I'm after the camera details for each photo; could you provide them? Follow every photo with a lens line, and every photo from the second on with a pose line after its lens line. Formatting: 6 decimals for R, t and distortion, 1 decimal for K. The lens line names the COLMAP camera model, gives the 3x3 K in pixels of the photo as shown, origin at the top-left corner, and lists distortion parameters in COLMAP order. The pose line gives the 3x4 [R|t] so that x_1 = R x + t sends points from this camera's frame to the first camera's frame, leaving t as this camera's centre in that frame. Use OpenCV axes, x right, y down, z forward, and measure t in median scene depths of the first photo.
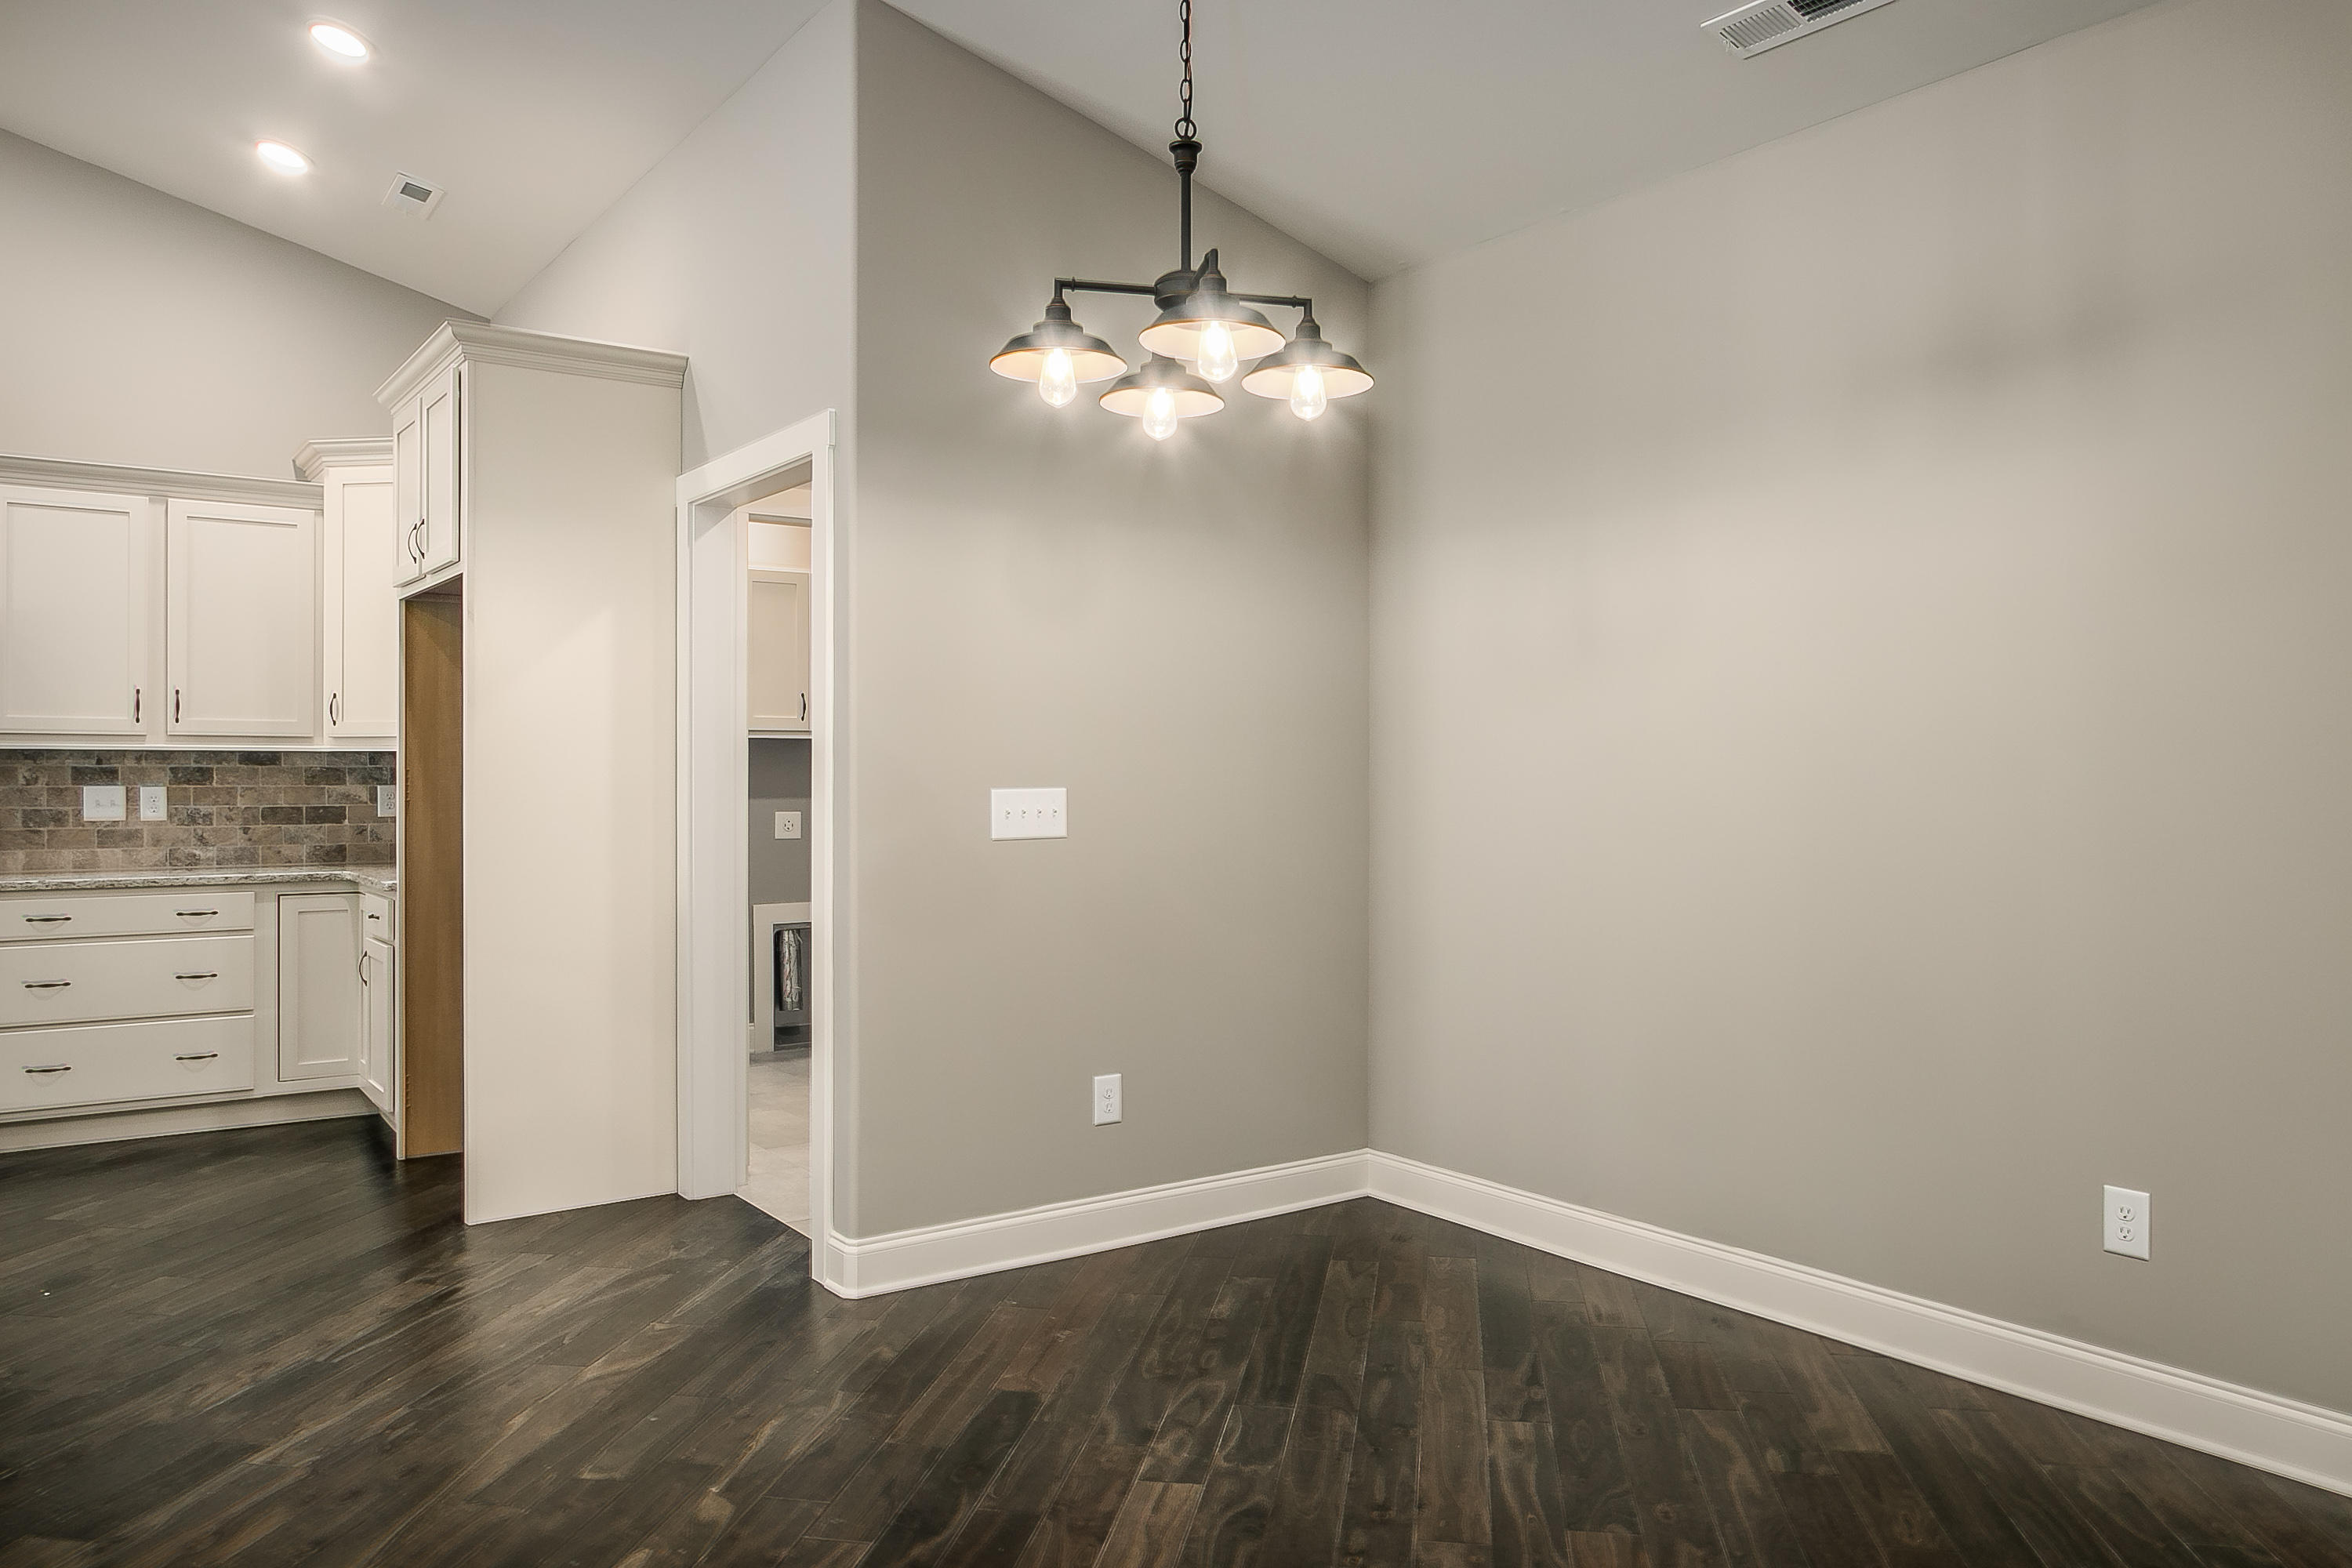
lens RADIAL K [[1639.5, 0, 1176.0], [0, 1639.5, 784.0], [0, 0, 1]] dist [-0.000946, 0.002089]
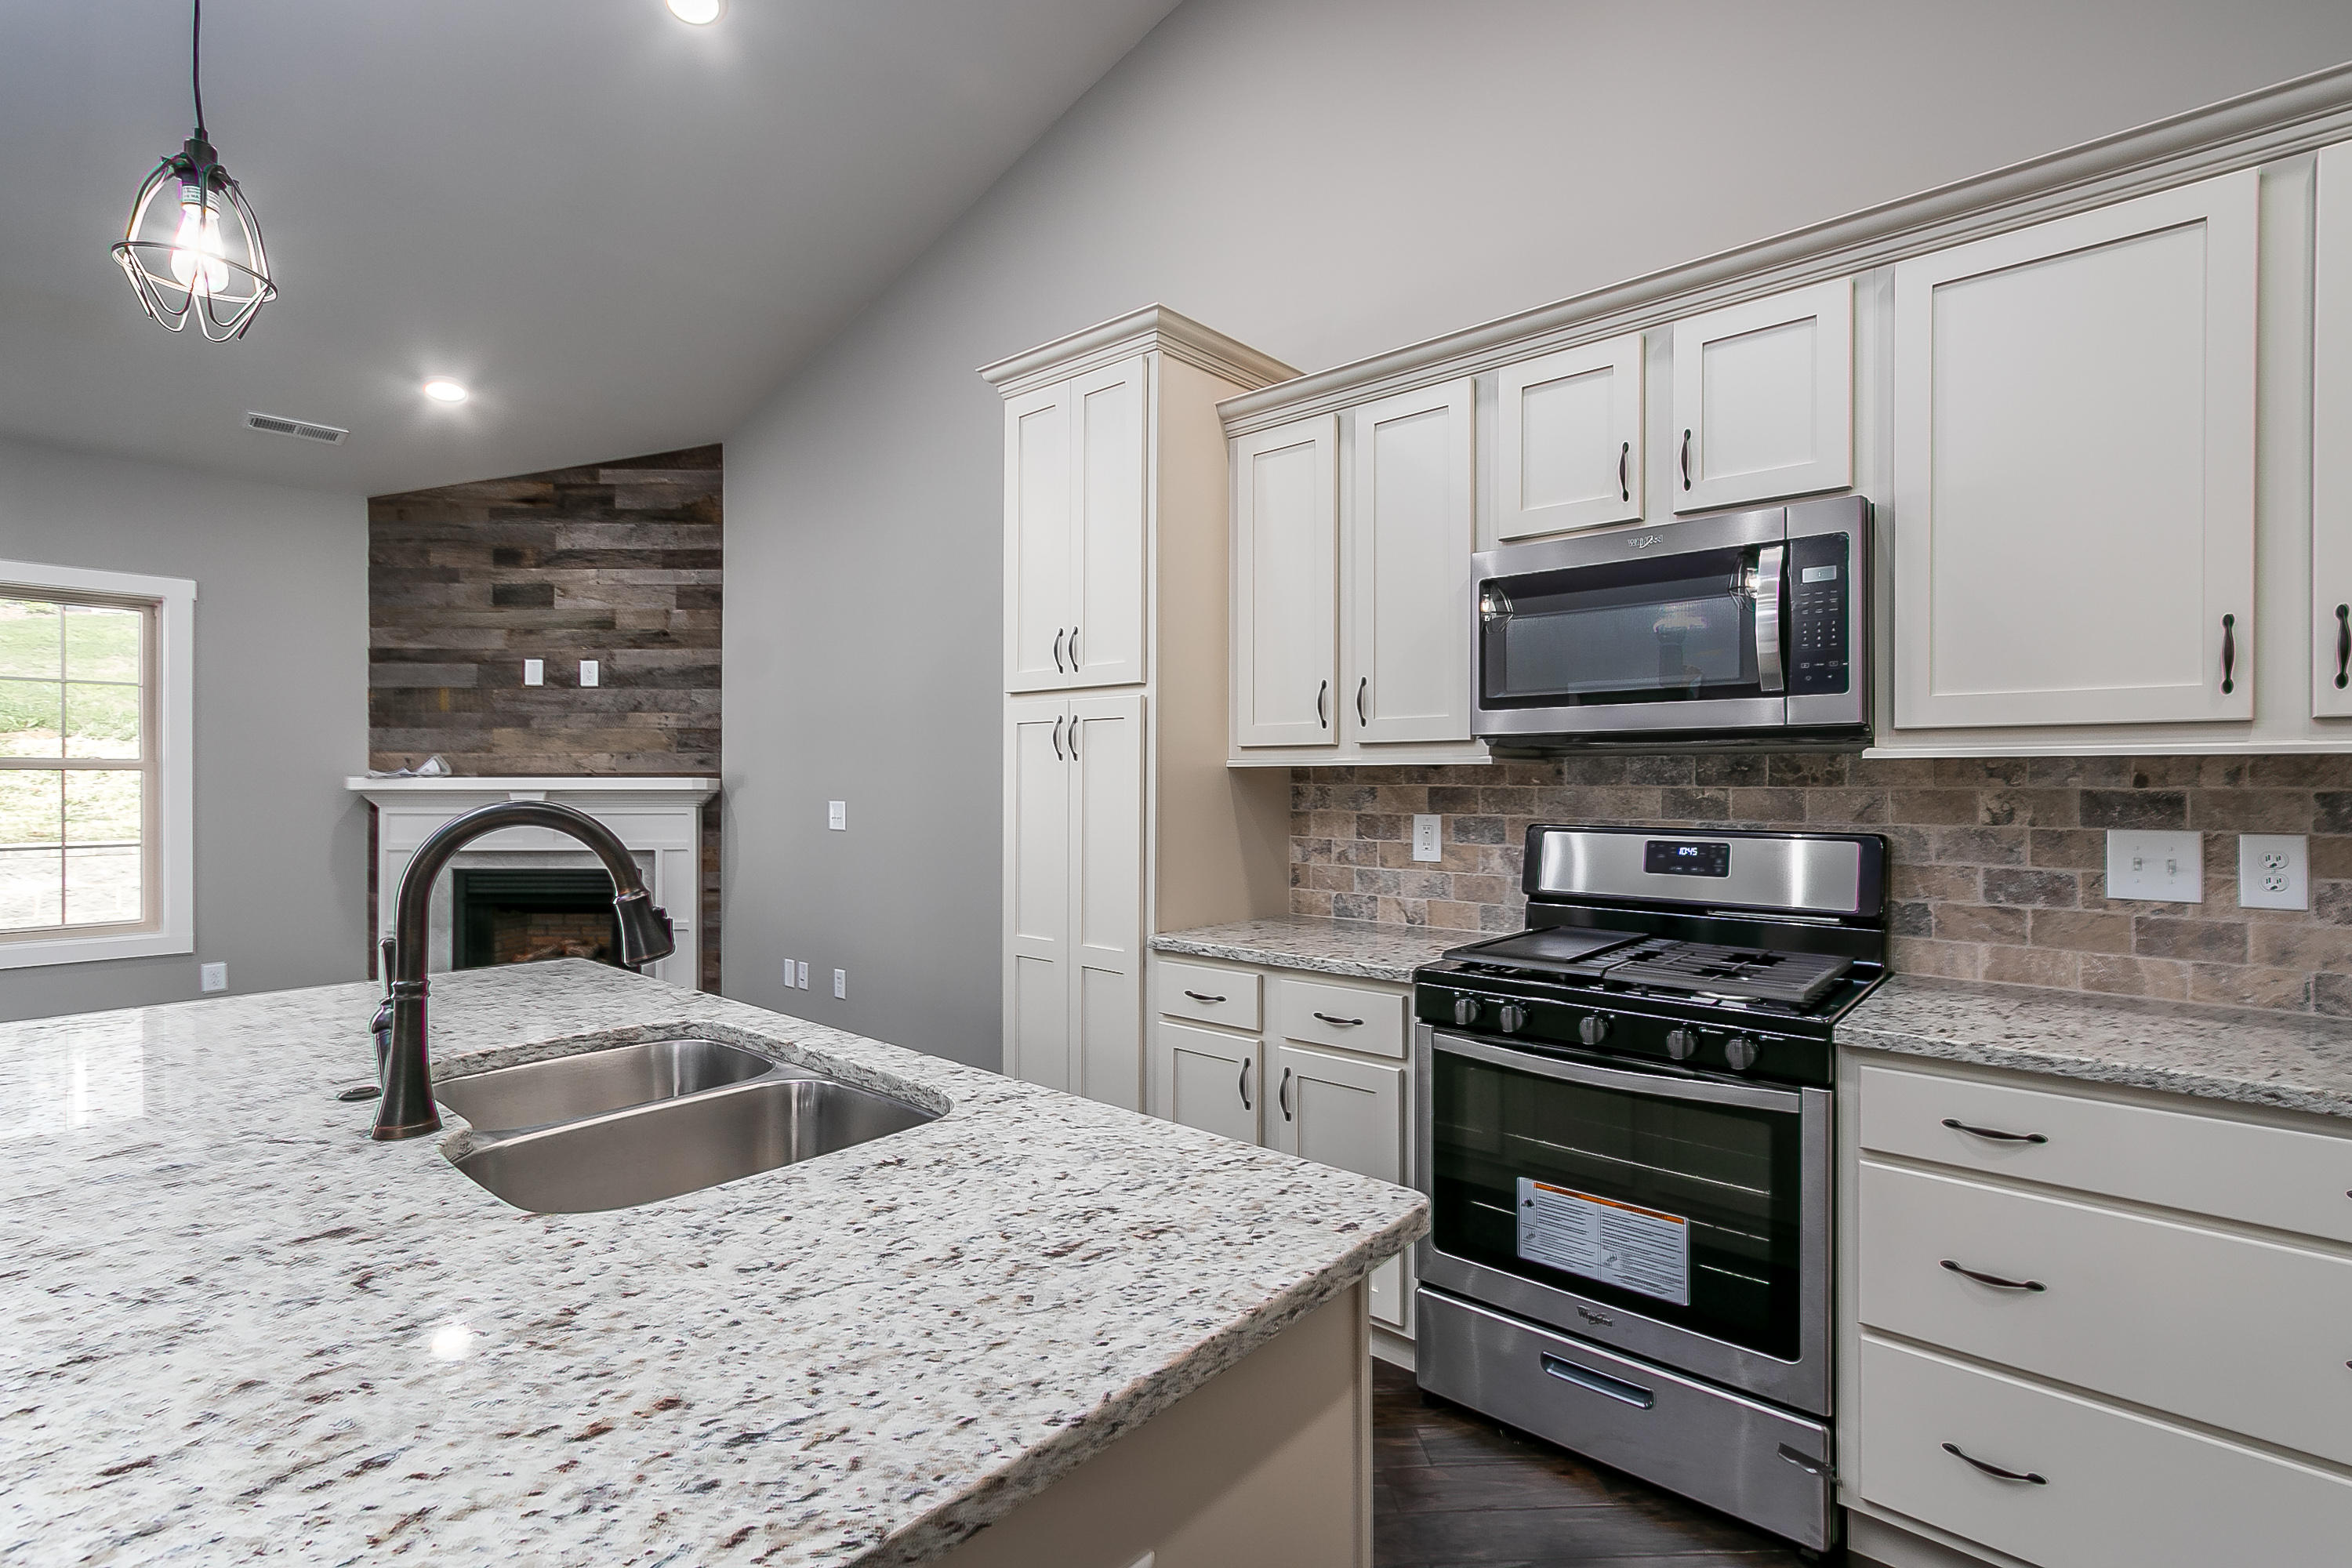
lens RADIAL K [[1083.8, 0, 1181.0], [0, 1083.8, 782.5], [0, 0, 1]] dist [-0.000902, 0.001320]
pose [[0.223948, -0.001343, -0.974600, -0.403660], [-0.005618, 0.999981, -0.002669, -0.010805], [0.974585, 0.006073, 0.223936, 0.645683]]
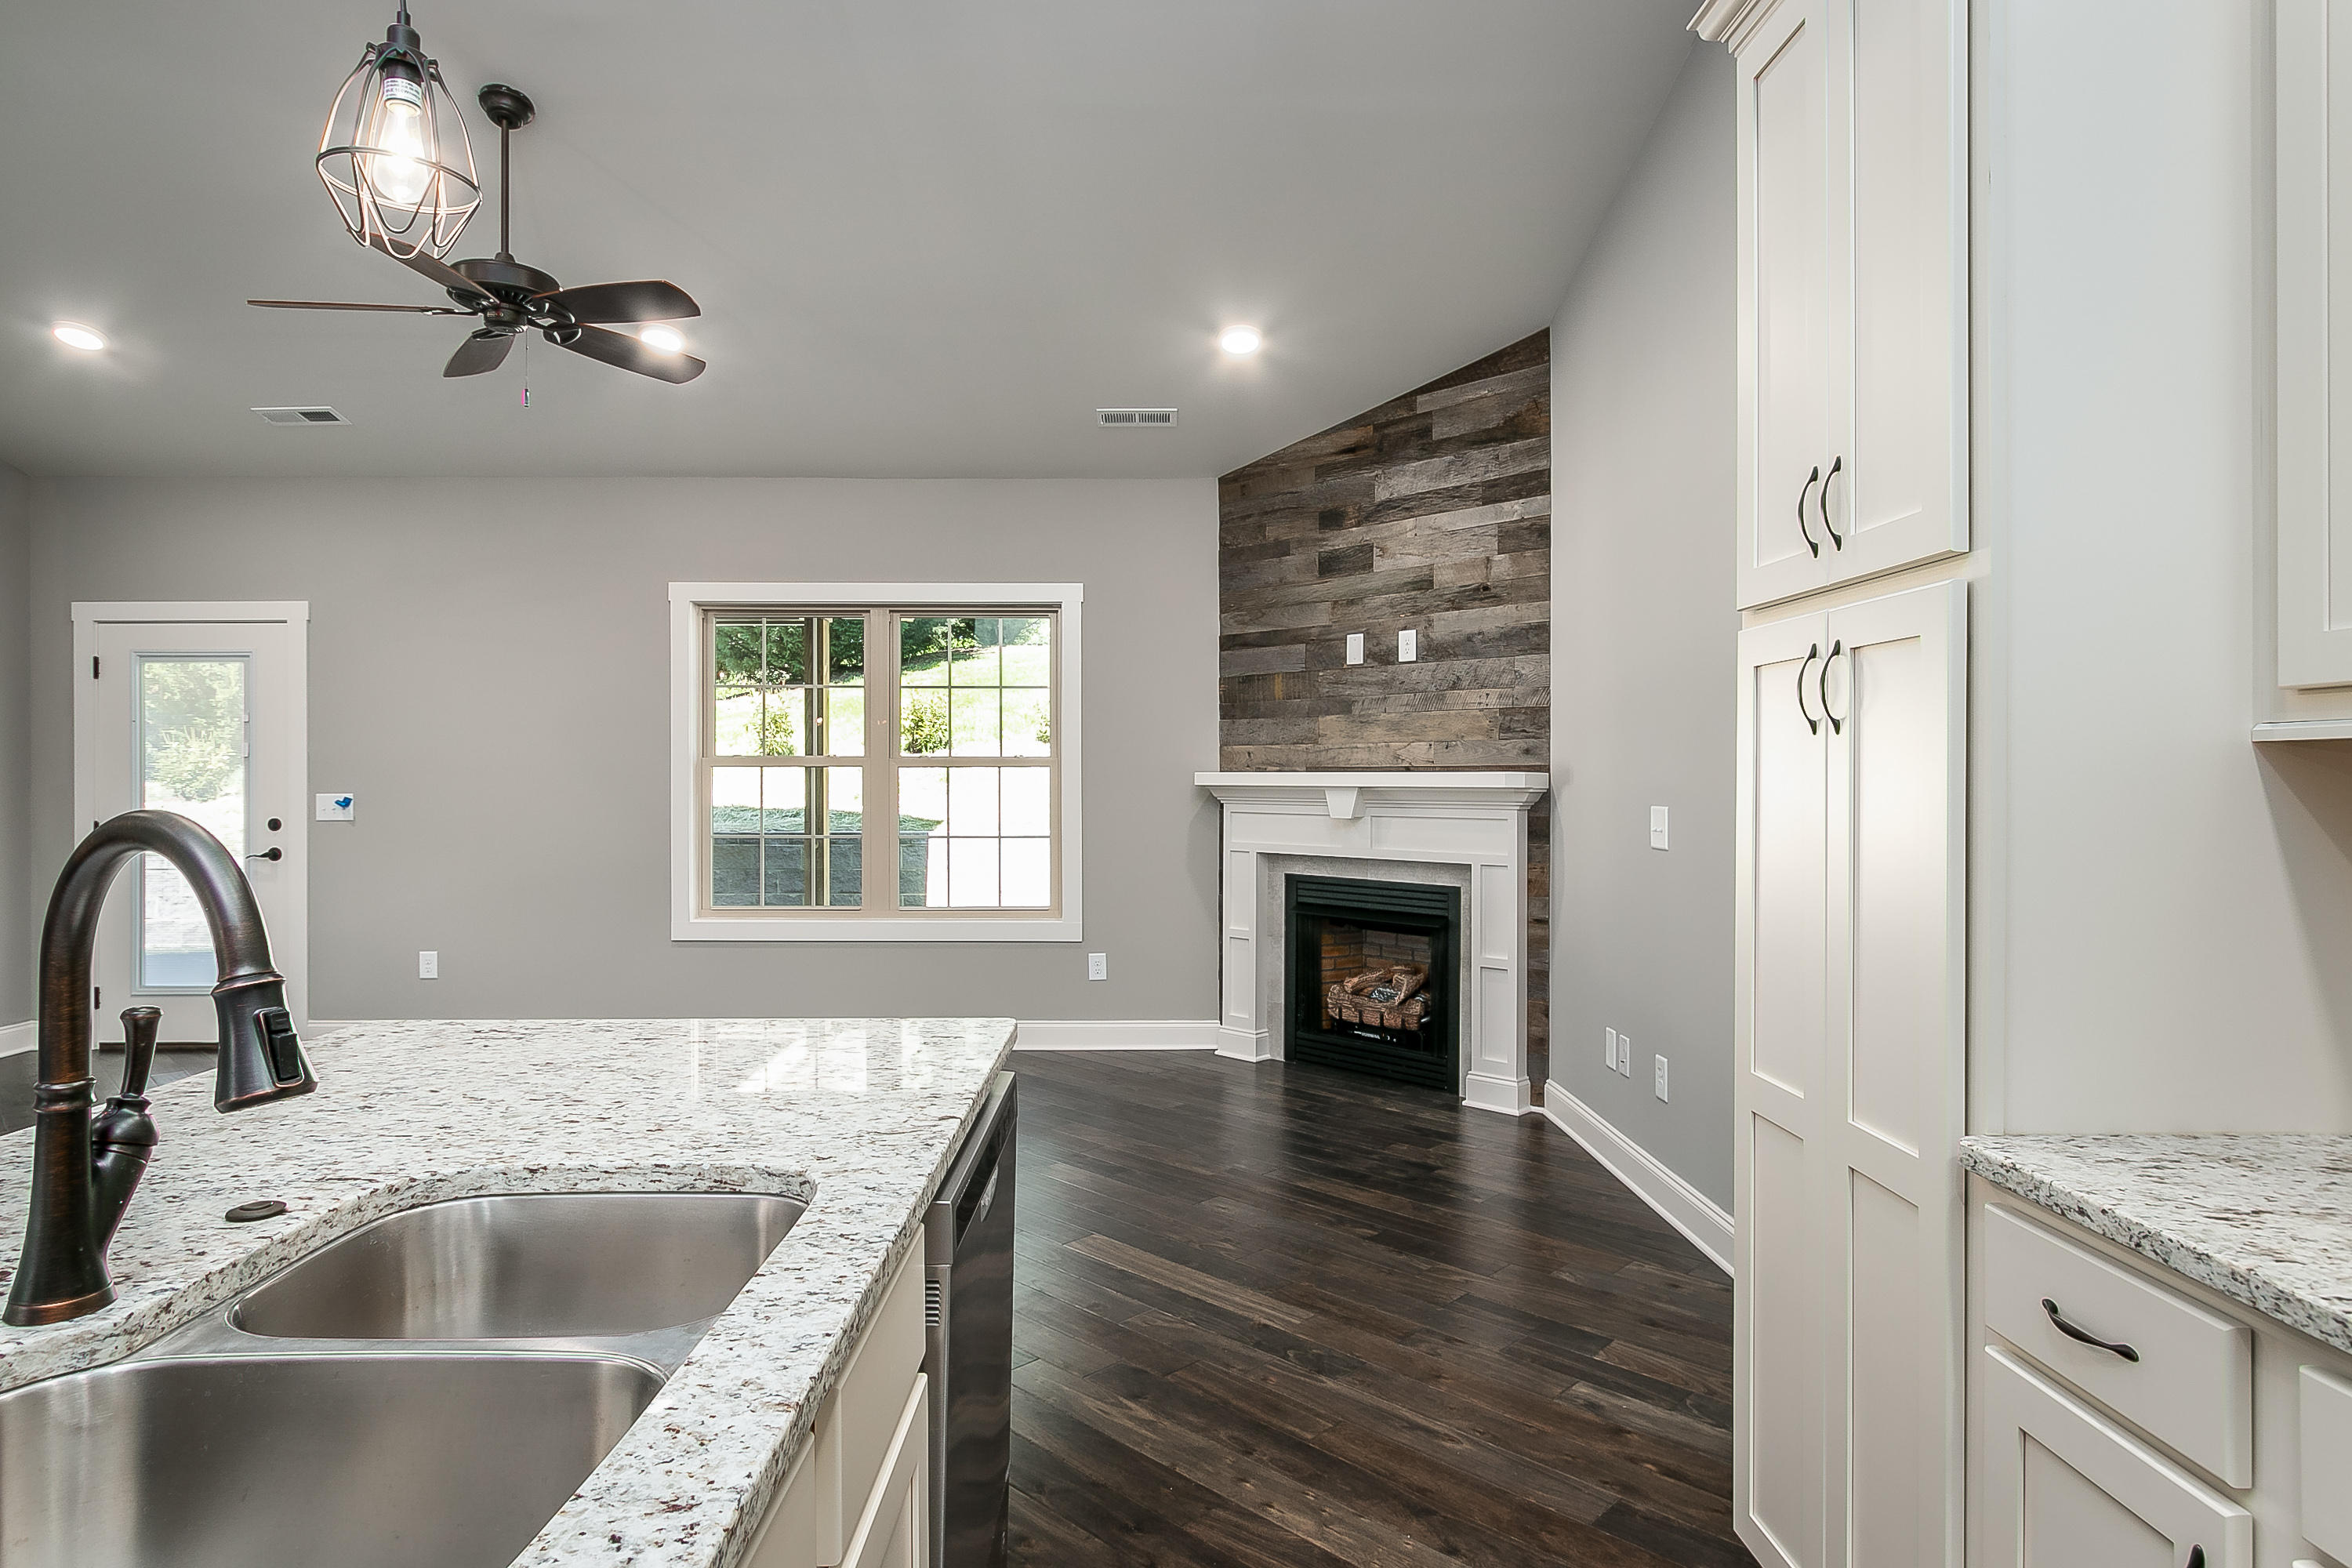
lens RADIAL K [[1297.4, 0, 1185.7], [0, 1297.4, 773.7], [0, 0, 1]] dist [-0.016473, 0.001004]
pose [[-0.571054, -0.003934, -0.820903, -0.579807], [-0.006705, 0.999978, -0.000127, -0.012304], [0.820885, 0.005431, -0.571067, 0.753804]]
